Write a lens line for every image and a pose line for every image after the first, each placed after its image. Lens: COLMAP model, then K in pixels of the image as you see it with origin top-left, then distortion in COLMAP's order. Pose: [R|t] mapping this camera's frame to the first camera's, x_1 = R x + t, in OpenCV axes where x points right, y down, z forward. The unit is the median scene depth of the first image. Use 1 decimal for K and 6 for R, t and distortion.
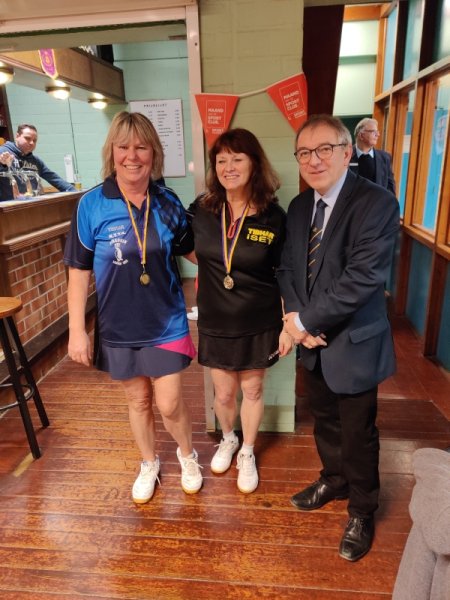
lens RADIAL K [[455.6, 0, 223.8], [0, 455.6, 300.8], [0, 0, 1]] dist [0.060134, -0.047588]
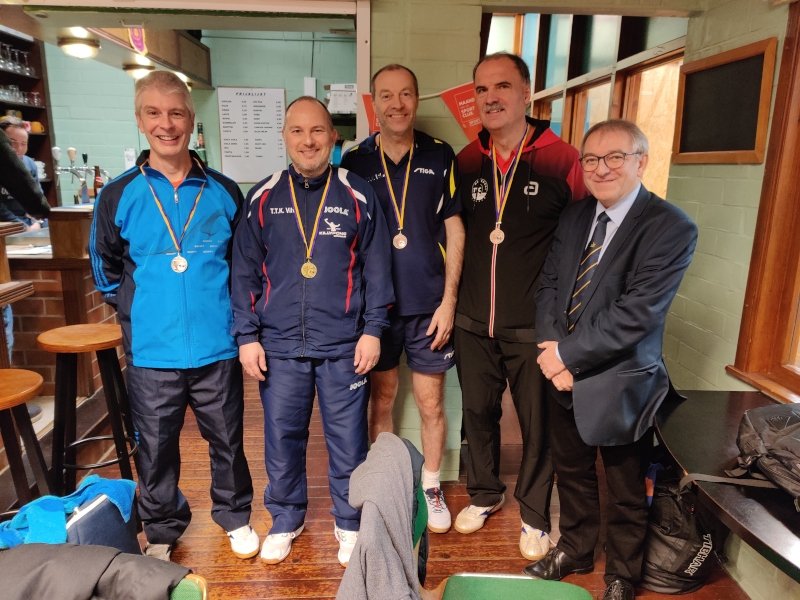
lens RADIAL K [[607.5, 0, 400.6], [0, 607.5, 309.2], [0, 0, 1]] dist [0.060134, -0.047588]
pose [[0.984578, 0.006661, 0.174820, -0.168665], [0.005497, 0.997604, -0.068967, 0.047777], [-0.174860, 0.068864, 0.982182, -0.138935]]
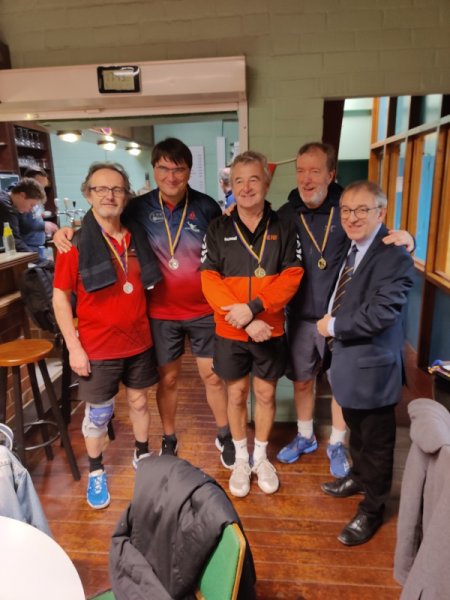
lens RADIAL K [[455.6, 0, 225.7], [0, 455.6, 302.9], [0, 0, 1]] dist [0.060134, -0.047588]
pose [[0.999924, 0.001338, 0.012271, -0.111507], [-0.000681, 0.998572, -0.053425, 0.031976], [-0.012325, 0.053412, 0.998496, -0.279040]]
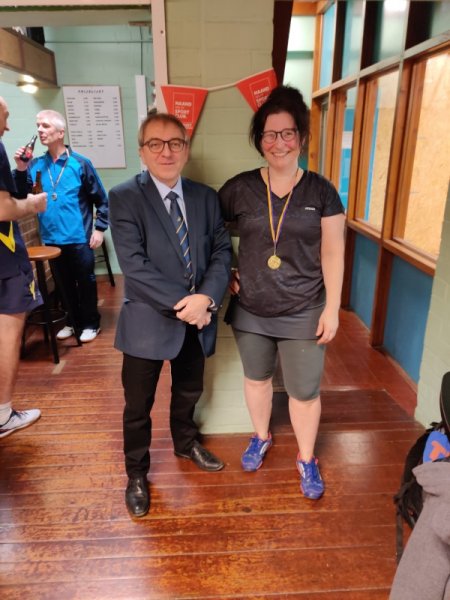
lens RADIAL K [[455.6, 0, 224.5], [0, 455.6, 300.1], [0, 0, 1]] dist [0.060134, -0.047588]
pose [[0.987906, -0.028741, 0.152366, -0.077050], [0.025887, 0.999451, 0.020685, -0.022877], [-0.152877, -0.016491, 0.988108, 0.036422]]
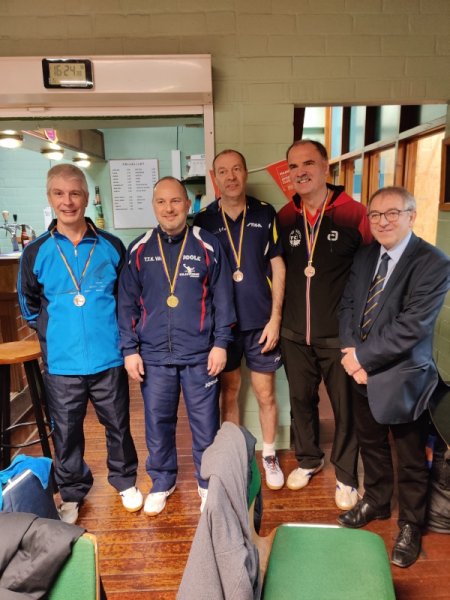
lens RADIAL K [[455.6, 0, 236.9], [0, 455.6, 300.5], [0, 0, 1]] dist [0.060134, -0.047588]
pose [[0.989529, -0.019298, 0.143037, -0.149246], [0.033080, 0.994964, -0.094613, 0.020557], [-0.140490, 0.098354, 0.985185, -0.172468]]
